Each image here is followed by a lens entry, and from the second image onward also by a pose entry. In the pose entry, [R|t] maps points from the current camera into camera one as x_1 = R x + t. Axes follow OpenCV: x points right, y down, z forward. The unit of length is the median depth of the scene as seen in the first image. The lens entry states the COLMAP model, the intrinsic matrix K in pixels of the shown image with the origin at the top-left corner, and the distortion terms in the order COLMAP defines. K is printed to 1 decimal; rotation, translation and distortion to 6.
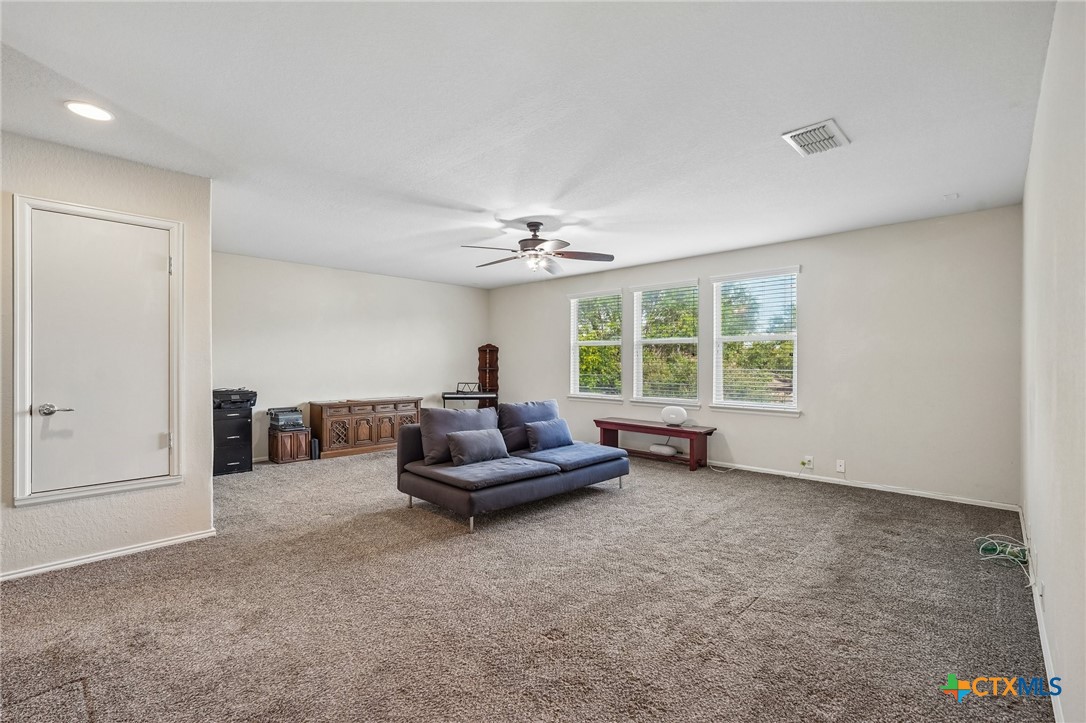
lens RADIAL K [[476.4, 0, 537.9], [0, 476.4, 363.5], [0, 0, 1]] dist [0.001053, 0.000262]
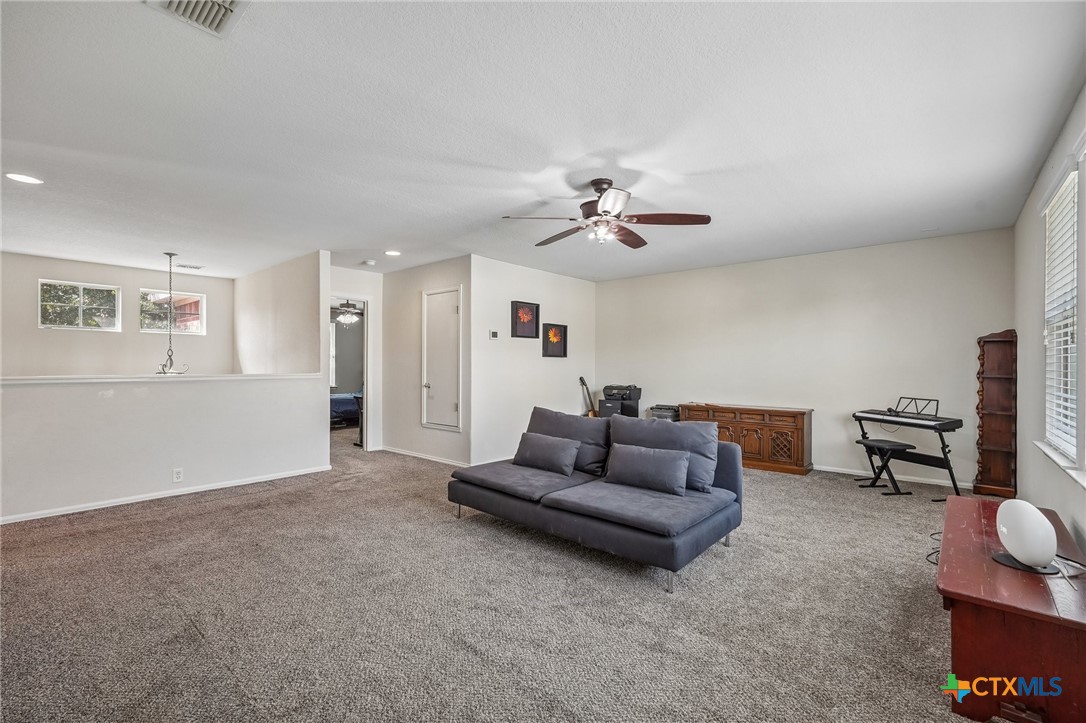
lens RADIAL K [[476.4, 0, 537.9], [0, 476.4, 363.5], [0, 0, 1]] dist [0.001053, 0.000262]
pose [[0.063648, -0.002365, -0.997970, 0.796583], [-0.003829, 0.999989, -0.002614, -0.000369], [0.997965, 0.003987, 0.063638, 0.908202]]
